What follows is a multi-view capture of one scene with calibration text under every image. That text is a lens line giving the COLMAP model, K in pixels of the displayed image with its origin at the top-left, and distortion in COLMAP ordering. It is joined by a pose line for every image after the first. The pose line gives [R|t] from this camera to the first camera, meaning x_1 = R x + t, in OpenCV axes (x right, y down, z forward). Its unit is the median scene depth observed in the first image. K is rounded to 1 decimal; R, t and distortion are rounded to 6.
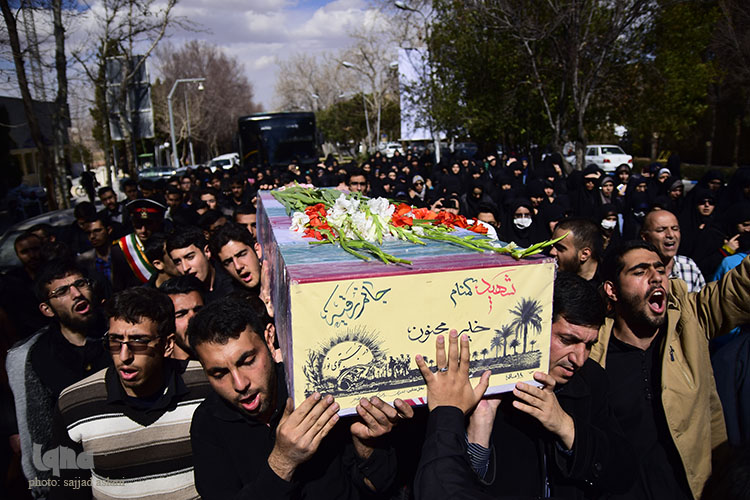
lens RADIAL K [[596.4, 0, 375.0], [0, 596.4, 250.0], [0, 0, 1]] dist [-0.093753, 0.000554]
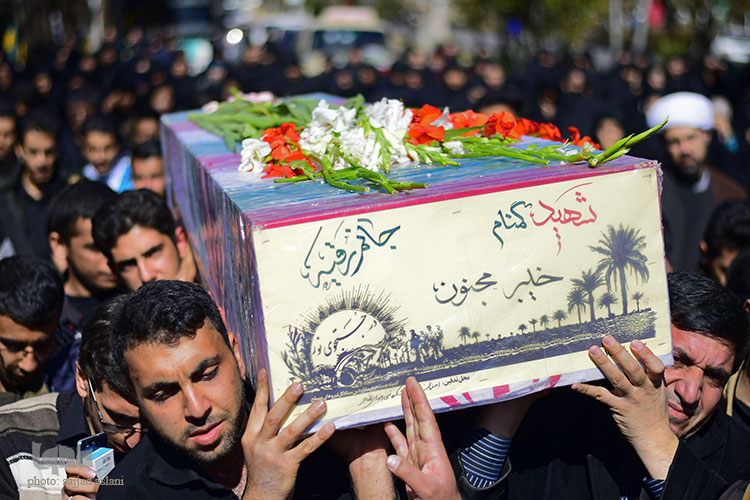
lens RADIAL K [[1716.1, 0, 375.0], [0, 1716.1, 250.0], [0, 0, 1]] dist [0.006132, -0.361787]
pose [[0.993513, -0.101438, -0.051395, 0.090516], [0.100469, 0.994716, -0.021106, 0.122507], [0.053265, 0.015805, 0.998455, -0.894304]]
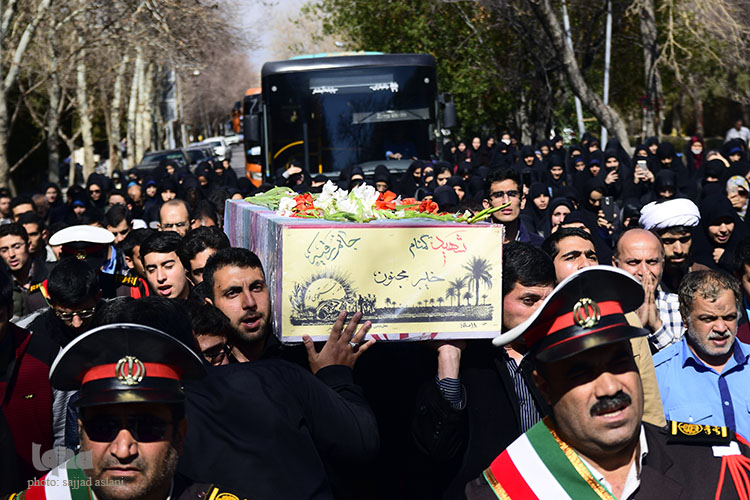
lens RADIAL K [[1716.1, 0, 375.0], [0, 1716.1, 250.0], [0, 0, 1]] dist [0.006132, -0.361787]
pose [[0.998407, 0.018801, -0.053197, 0.239657], [-0.025992, 0.990107, -0.137887, 0.562407], [0.050078, 0.139050, 0.989018, -2.482068]]
